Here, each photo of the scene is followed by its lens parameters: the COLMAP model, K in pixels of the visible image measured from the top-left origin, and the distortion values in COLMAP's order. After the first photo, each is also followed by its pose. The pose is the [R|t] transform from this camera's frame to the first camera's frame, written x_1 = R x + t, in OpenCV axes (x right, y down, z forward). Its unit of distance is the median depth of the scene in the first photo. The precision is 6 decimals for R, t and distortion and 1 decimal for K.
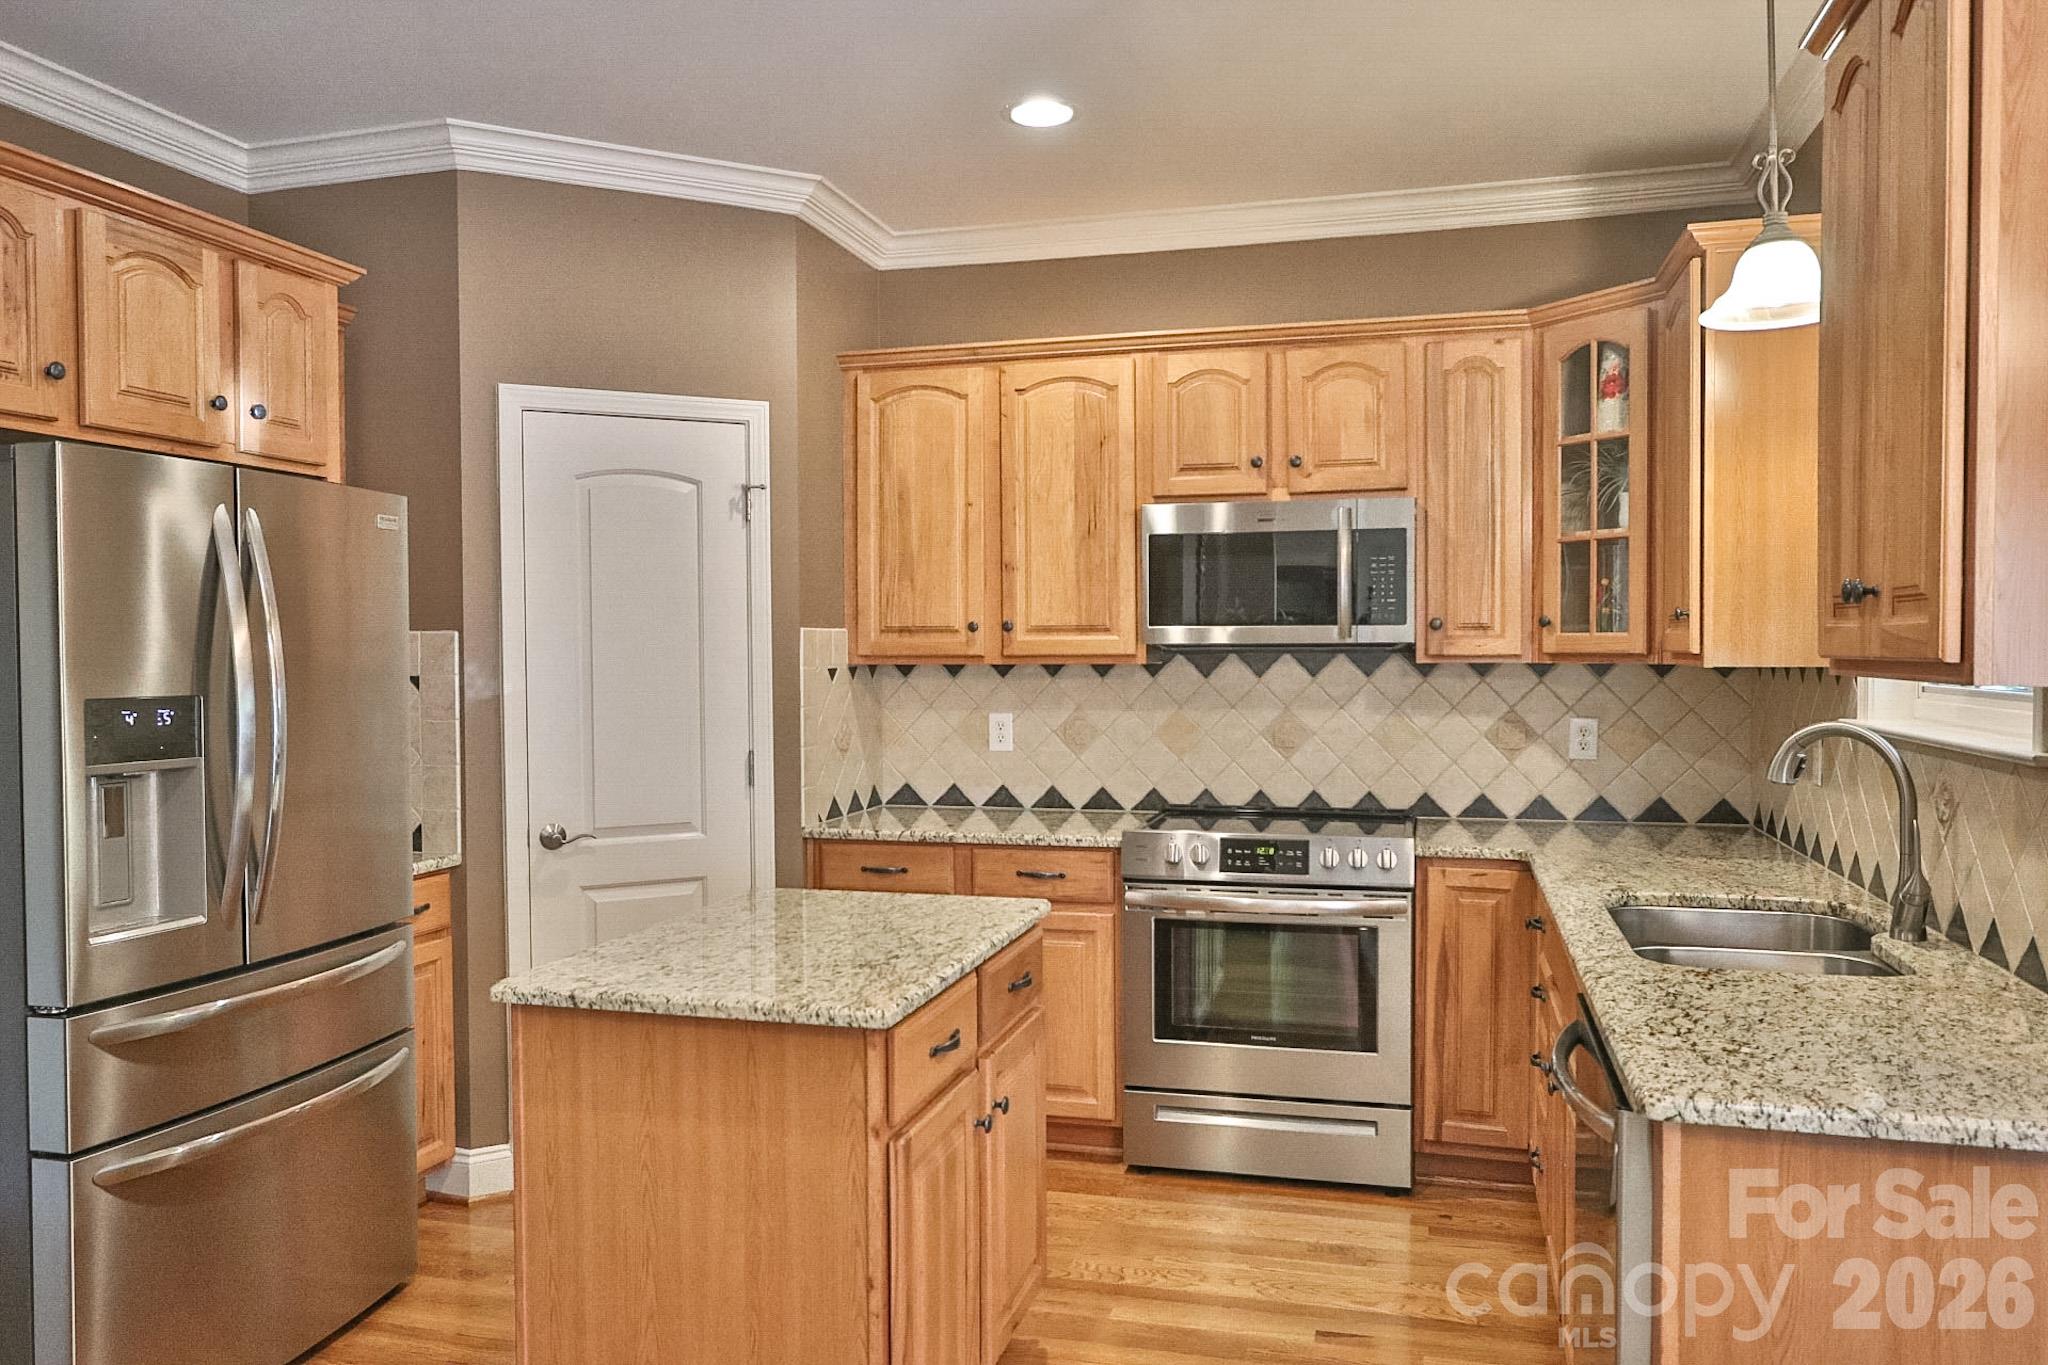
lens RADIAL K [[1491.4, 0, 1012.2], [0, 1491.4, 679.4], [0, 0, 1]] dist [-0.008655, 0.009207]
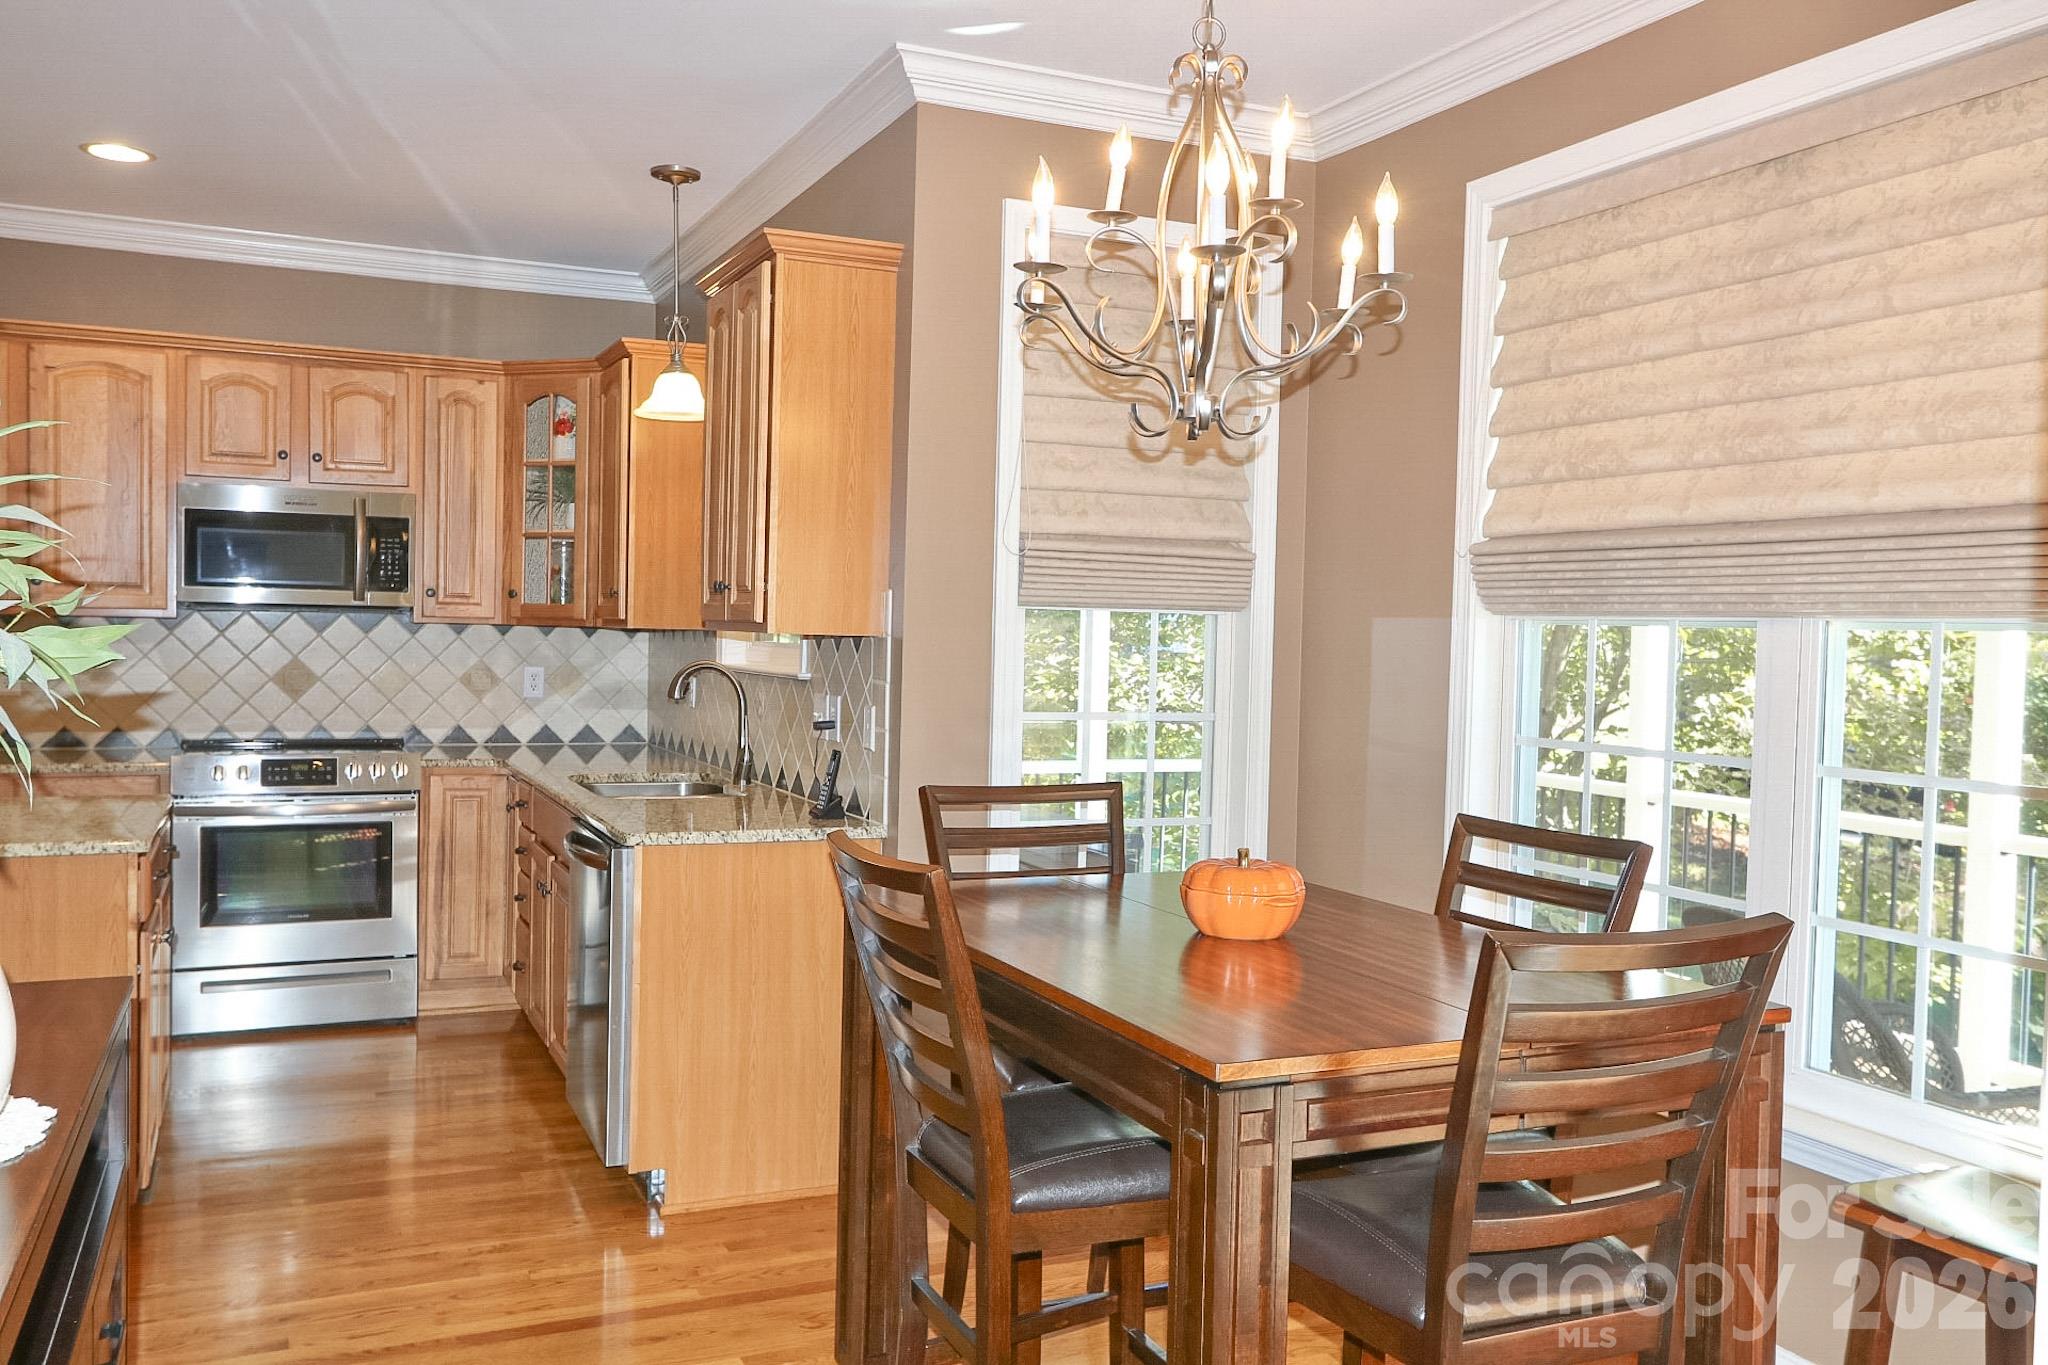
lens RADIAL K [[1655.2, 0, 1018.7], [0, 1655.2, 686.7], [0, 0, 1]] dist [-0.022124, 0.049619]
pose [[0.763588, -0.000833, 0.645703, -0.244801], [-0.012618, 0.999789, 0.016212, 0.014563], [-0.645580, -0.020526, 0.763417, -0.418518]]
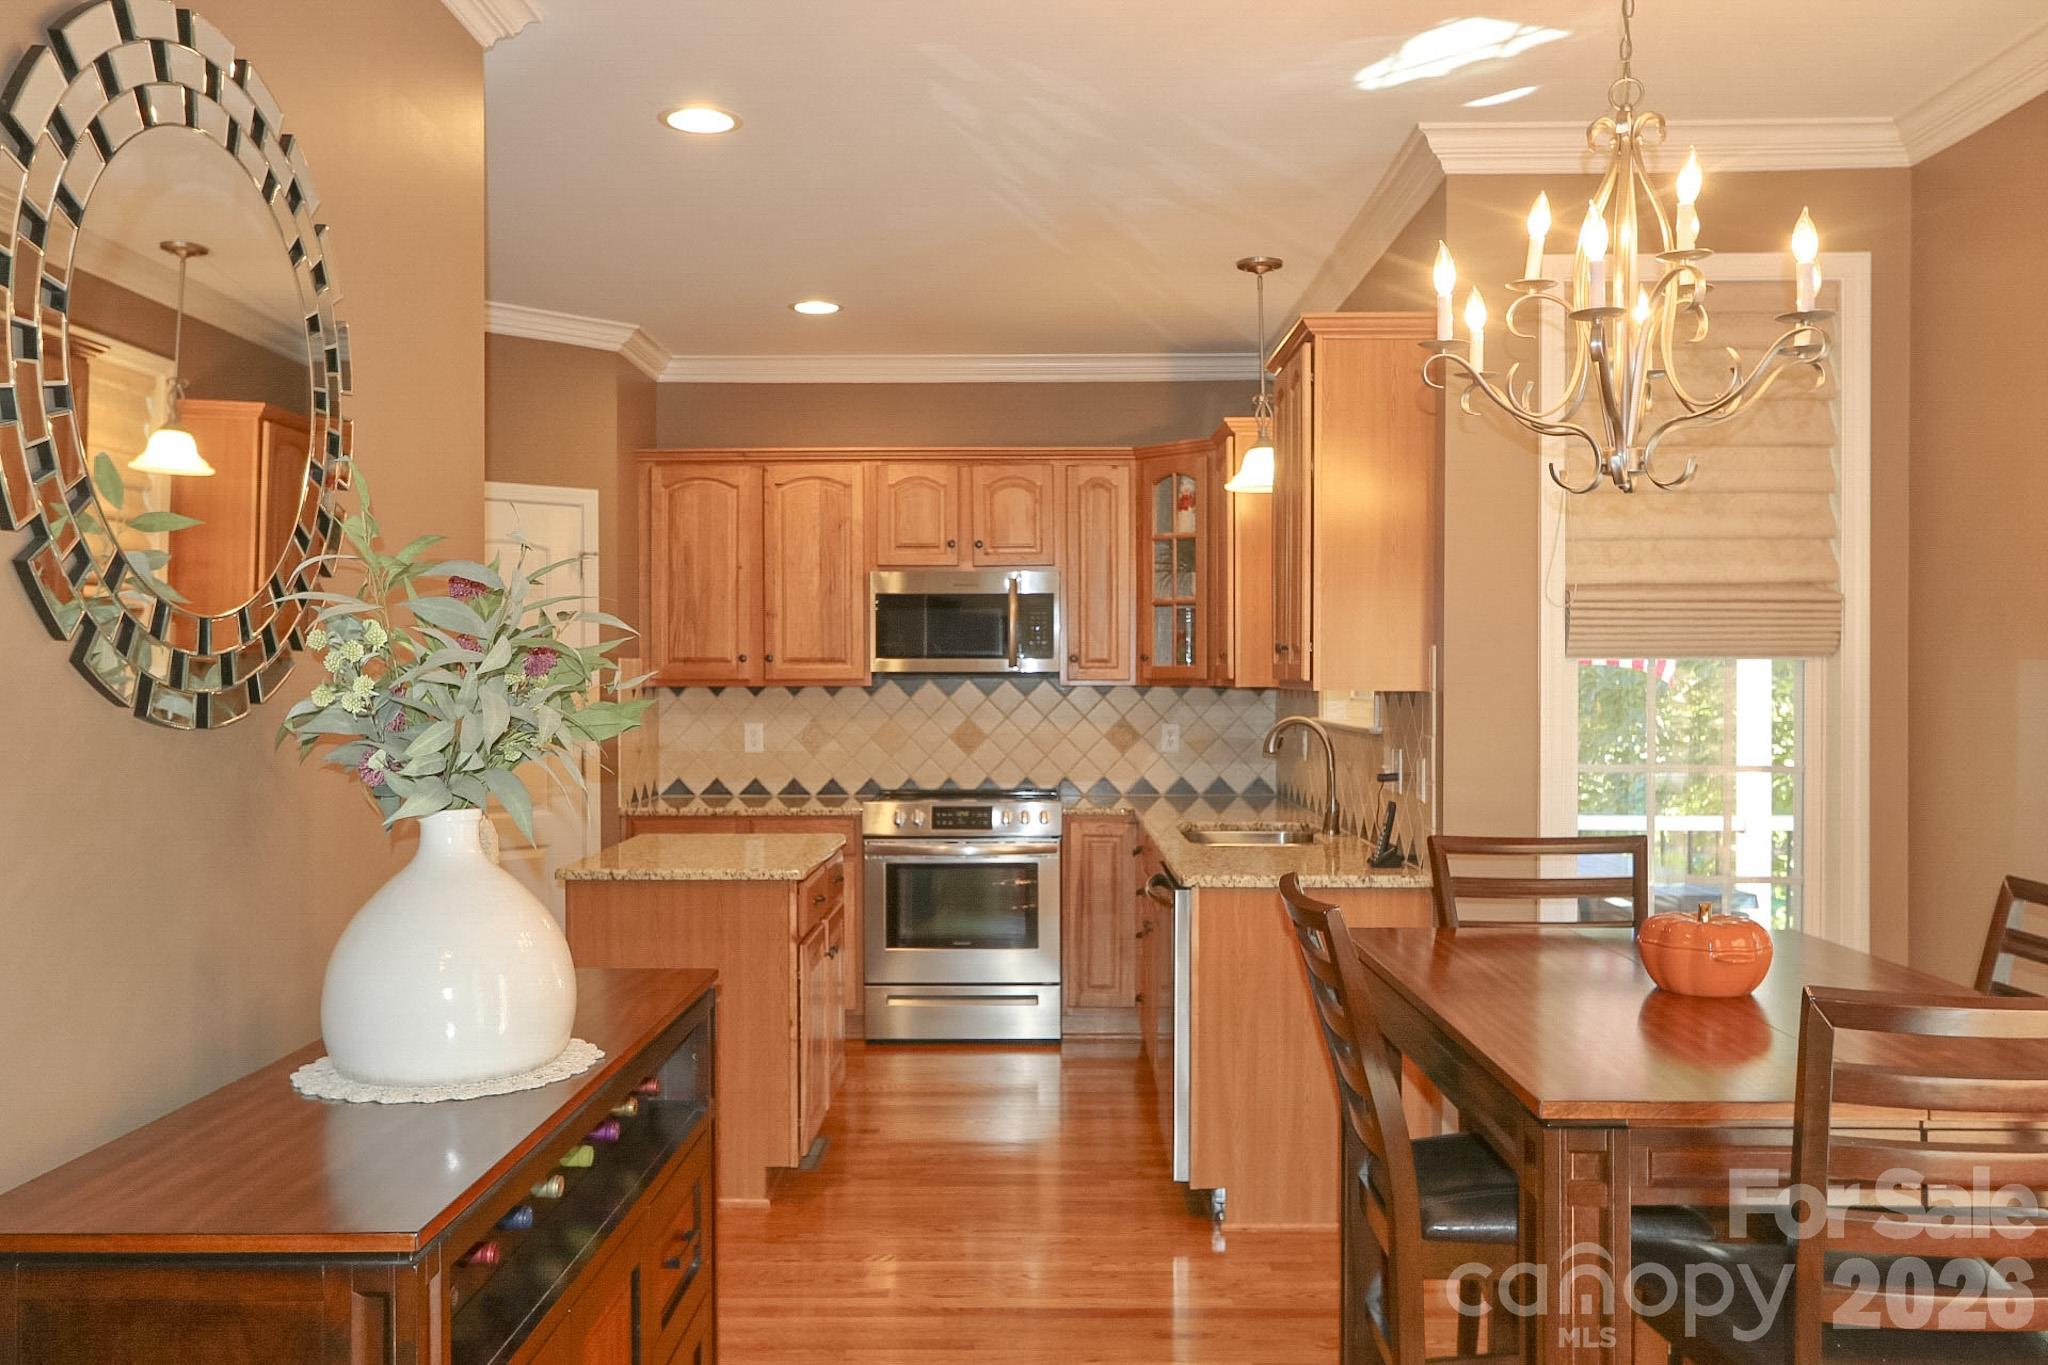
lens RADIAL K [[1655.2, 0, 1020.7], [0, 1655.2, 689.3], [0, 0, 1]] dist [-0.022124, 0.049619]
pose [[0.965441, 0.001011, 0.260618, -0.179181], [0.002398, 0.999916, -0.012761, 0.012876], [-0.260609, 0.012945, 0.965358, -0.524433]]
